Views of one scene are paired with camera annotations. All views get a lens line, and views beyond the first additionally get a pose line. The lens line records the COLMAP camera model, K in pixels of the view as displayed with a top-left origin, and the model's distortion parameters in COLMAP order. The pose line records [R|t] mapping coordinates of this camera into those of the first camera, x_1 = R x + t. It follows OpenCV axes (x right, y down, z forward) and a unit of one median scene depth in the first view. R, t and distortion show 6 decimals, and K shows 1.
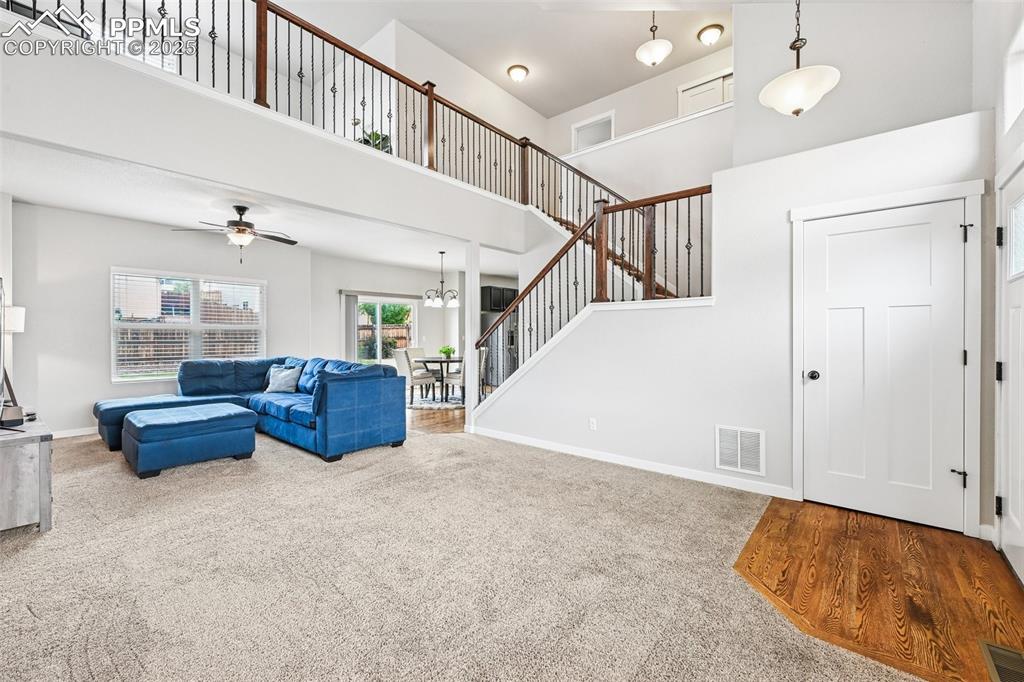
lens RADIAL K [[427.9, 0, 513.8], [0, 427.9, 337.9], [0, 0, 1]] dist [-0.000215, -0.000283]
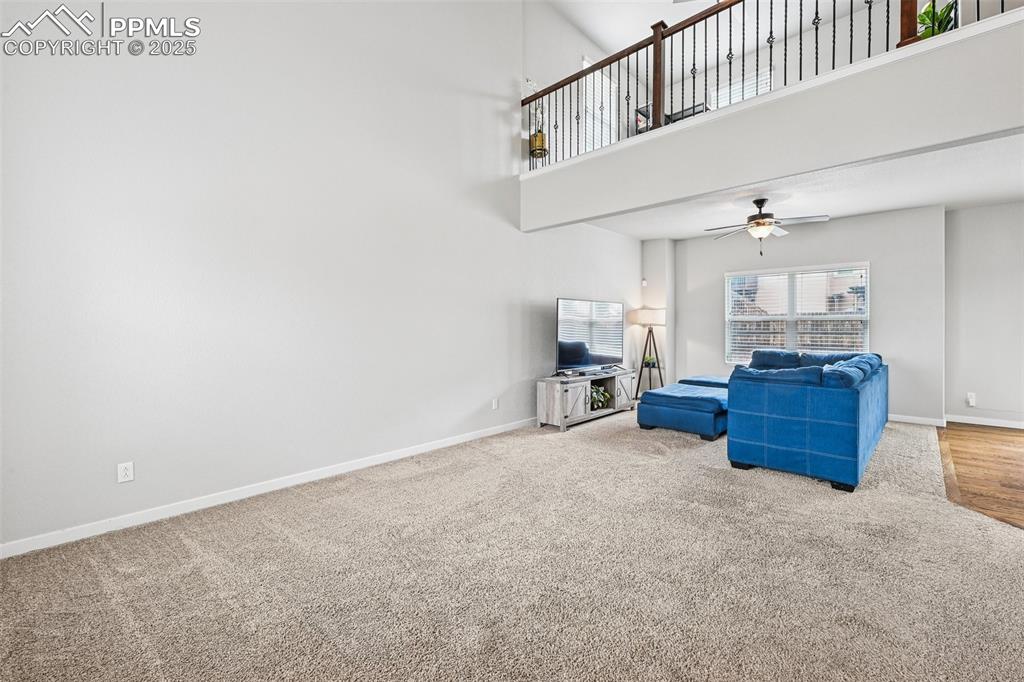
lens RADIAL K [[427.9, 0, 518.0], [0, 427.9, 327.2], [0, 0, 1]] dist [-0.000215, -0.000283]
pose [[-0.046611, 0.002179, -0.998911, 0.403834], [-0.007255, 0.999971, 0.002520, -0.003422], [0.998887, 0.007364, -0.046594, 0.478754]]
